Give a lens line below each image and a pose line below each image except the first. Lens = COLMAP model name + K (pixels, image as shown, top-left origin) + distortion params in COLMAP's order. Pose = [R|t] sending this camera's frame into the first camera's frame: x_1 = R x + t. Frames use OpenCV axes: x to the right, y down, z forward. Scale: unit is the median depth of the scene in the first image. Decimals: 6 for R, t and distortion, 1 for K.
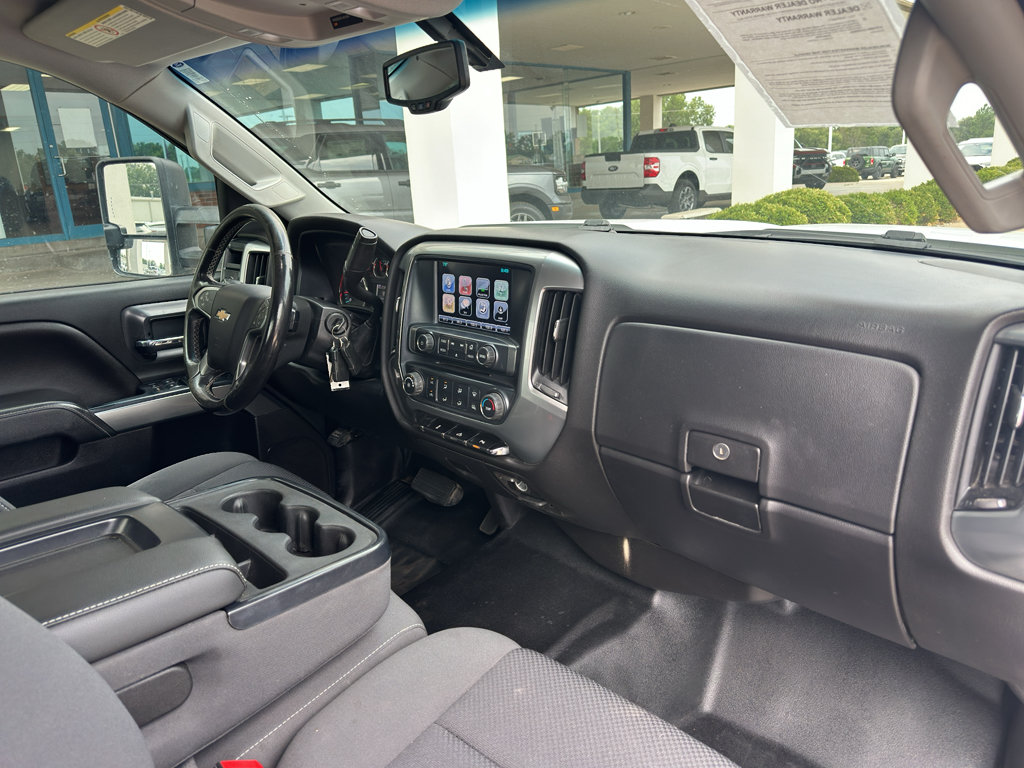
lens RADIAL K [[725.7, 0, 508.4], [0, 725.7, 384.2], [0, 0, 1]] dist [0.032879, -0.031043]
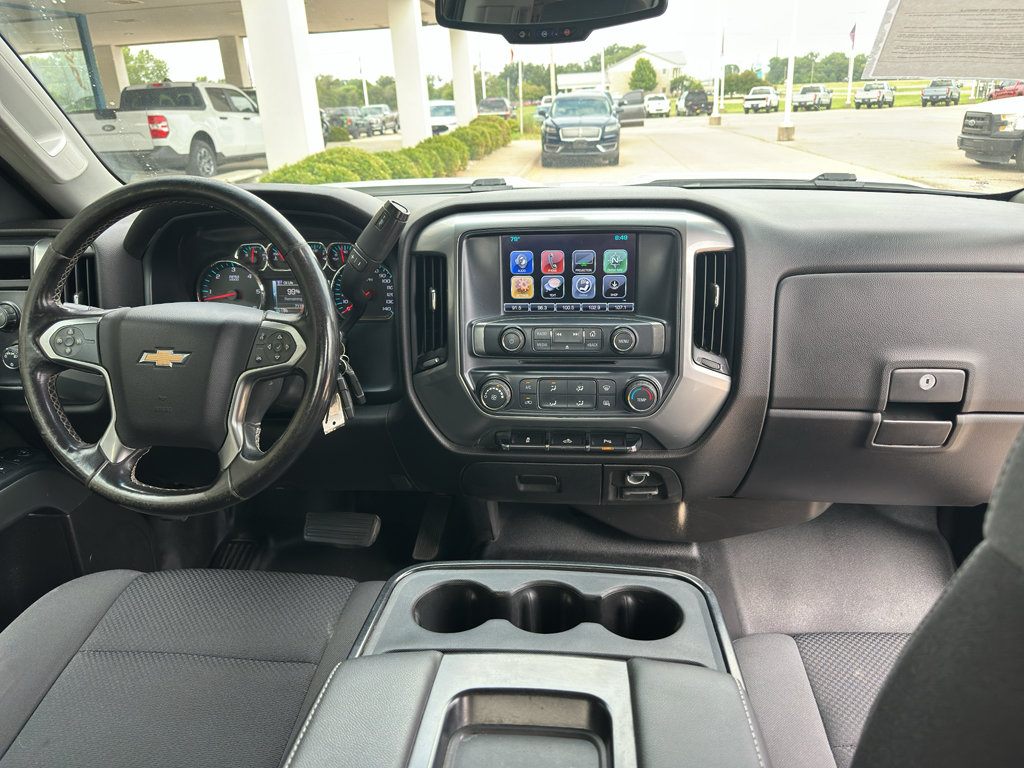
lens RADIAL K [[723.7, 0, 512.0], [0, 723.7, 384.0], [0, 0, 1]] dist [0.003060, -0.007786]
pose [[0.776669, -0.213928, 0.592469, -0.591345], [0.183376, 0.976614, 0.112246, -0.098545], [-0.602626, 0.021466, 0.797735, 0.368350]]
